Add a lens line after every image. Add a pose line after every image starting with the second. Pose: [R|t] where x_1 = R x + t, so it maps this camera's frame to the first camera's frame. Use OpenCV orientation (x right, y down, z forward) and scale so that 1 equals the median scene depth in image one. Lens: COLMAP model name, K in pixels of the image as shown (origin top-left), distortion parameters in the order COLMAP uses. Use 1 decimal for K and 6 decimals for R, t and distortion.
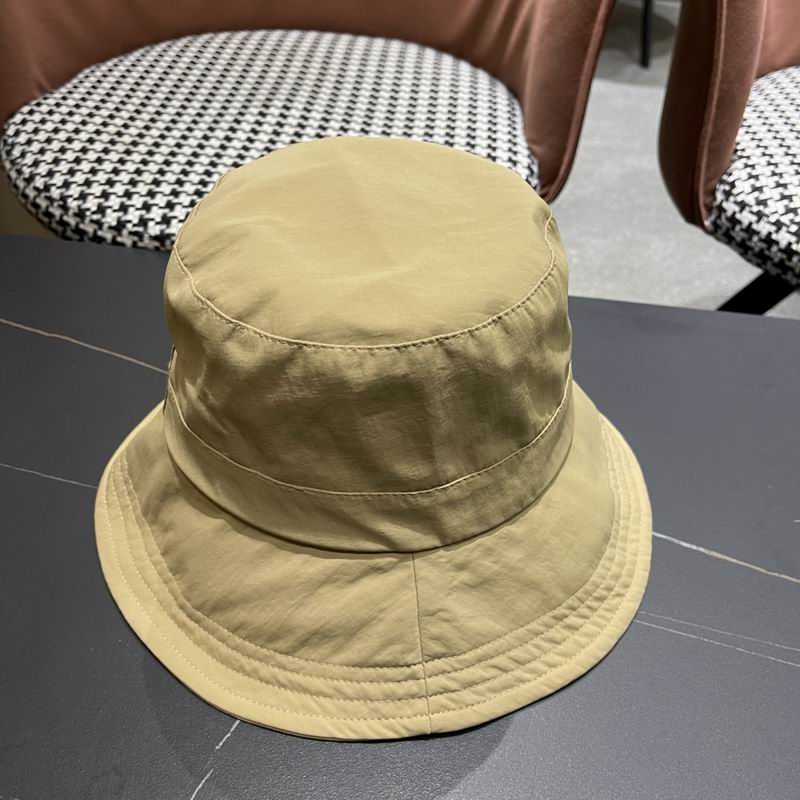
lens RADIAL K [[821.1, 0, 395.6], [0, 821.1, 411.0], [0, 0, 1]] dist [0.010326, 0.000000]
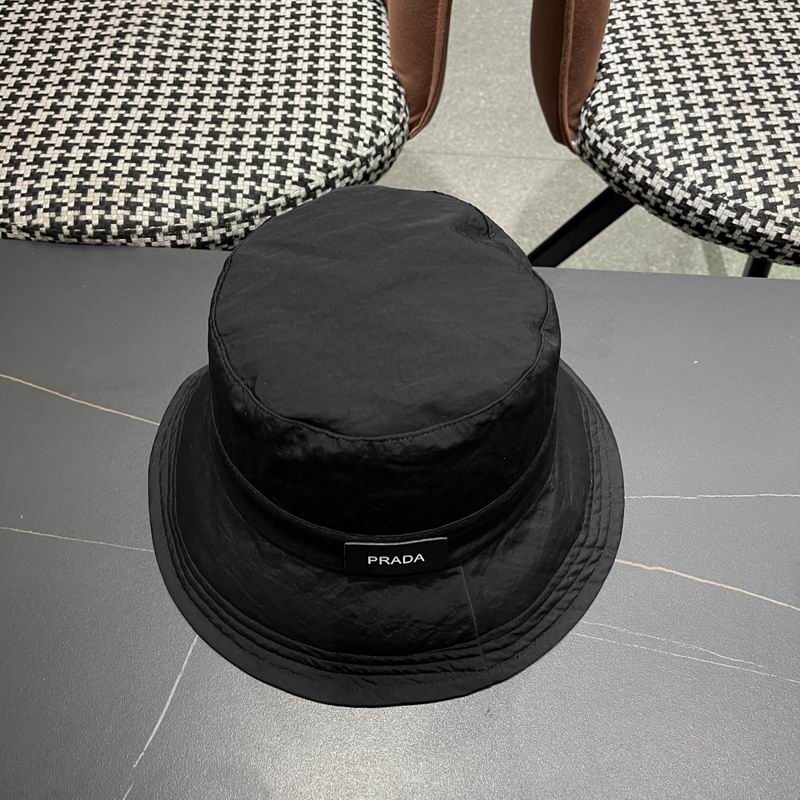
lens RADIAL K [[821.1, 0, 399.6], [0, 821.1, 406.0], [0, 0, 1]] dist [0.010326, 0.000000]
pose [[0.994573, -0.094690, 0.043098, 0.093565], [0.080213, 0.961739, 0.261962, -0.211292], [-0.066254, -0.257084, 0.964115, -0.053050]]
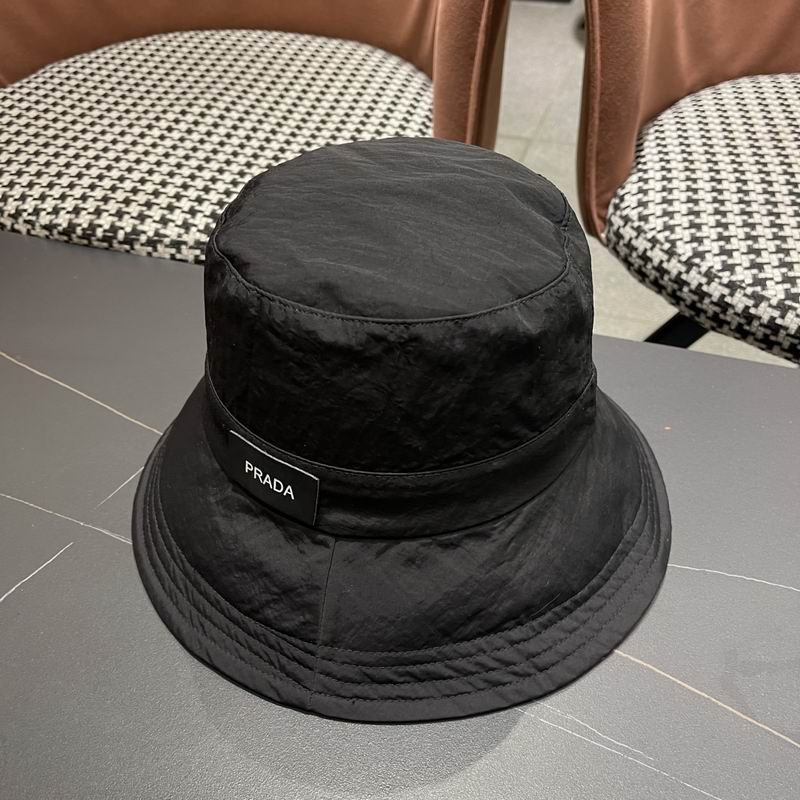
lens RADIAL K [[821.1, 0, 409.1], [0, 821.1, 409.2], [0, 0, 1]] dist [0.010326, 0.000000]
pose [[0.990501, 0.070058, -0.118323, 0.293603], [-0.069133, 0.997536, 0.011911, -0.018440], [0.118866, -0.003618, 0.992904, -0.004759]]
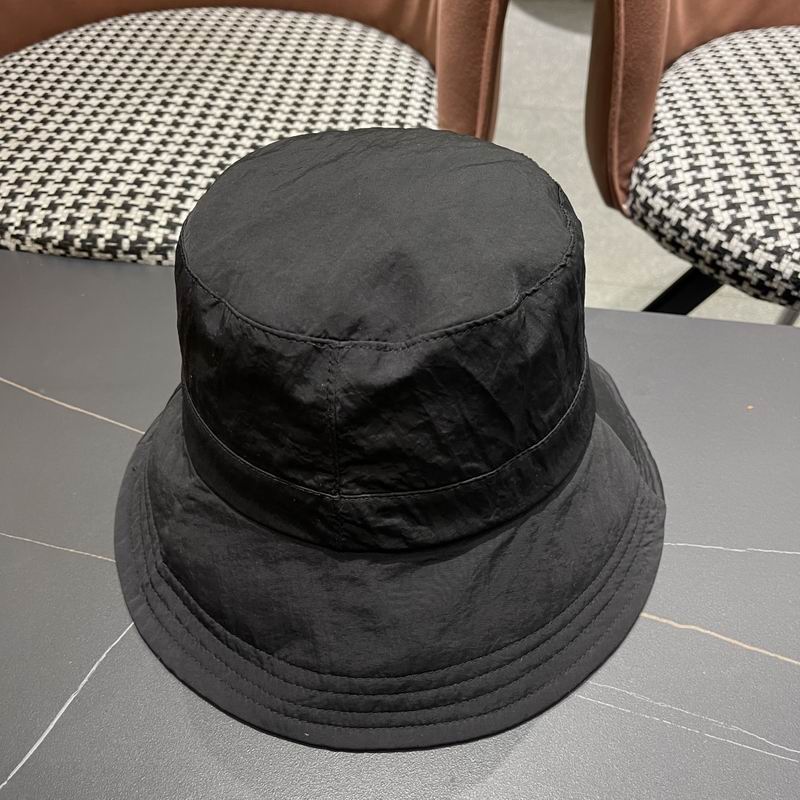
lens RADIAL K [[821.1, 0, 407.3], [0, 821.1, 411.6], [0, 0, 1]] dist [0.010326, 0.000000]
pose [[0.999271, -0.015161, -0.035030, 0.163600], [0.016893, 0.998622, 0.049695, -0.045743], [0.034228, -0.050250, 0.998150, 0.028540]]
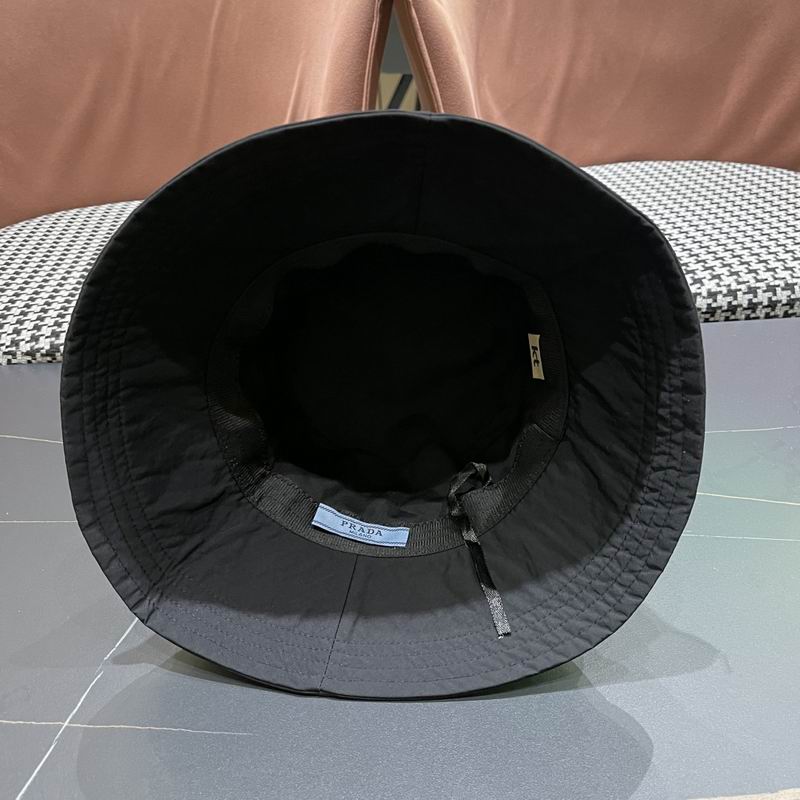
lens RADIAL K [[821.1, 0, 404.7], [0, 821.1, 408.1], [0, 0, 1]] dist [0.010326, 0.000000]
pose [[0.977274, -0.158005, 0.141315, 0.059750], [0.184322, 0.962643, -0.198353, 0.190118], [-0.104695, 0.219892, 0.969890, -0.189598]]
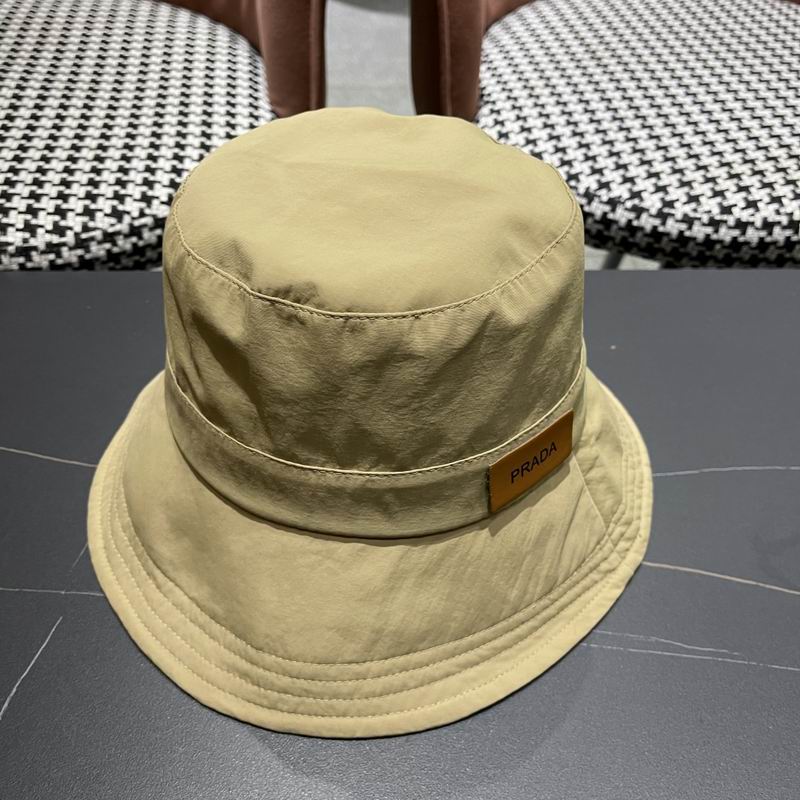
lens RADIAL K [[821.1, 0, 402.0], [0, 821.1, 409.1], [0, 0, 1]] dist [0.010326, 0.000000]
pose [[0.976914, -0.143917, 0.157882, 0.116199], [0.133080, 0.988091, 0.077242, -0.037290], [-0.167118, -0.054448, 0.984432, 0.031363]]
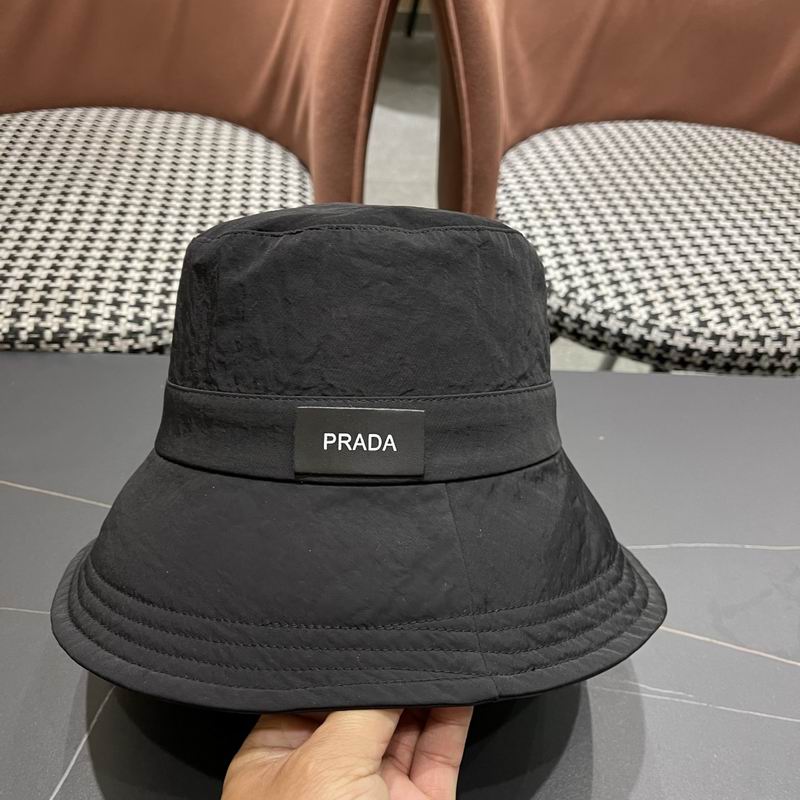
lens RADIAL K [[821.1, 0, 402.3], [0, 821.1, 411.7], [0, 0, 1]] dist [0.010326, 0.000000]
pose [[0.983115, -0.090916, 0.158808, 0.080264], [0.092869, 0.995666, -0.004906, -0.053895], [-0.157674, 0.019571, 0.987297, -0.105774]]
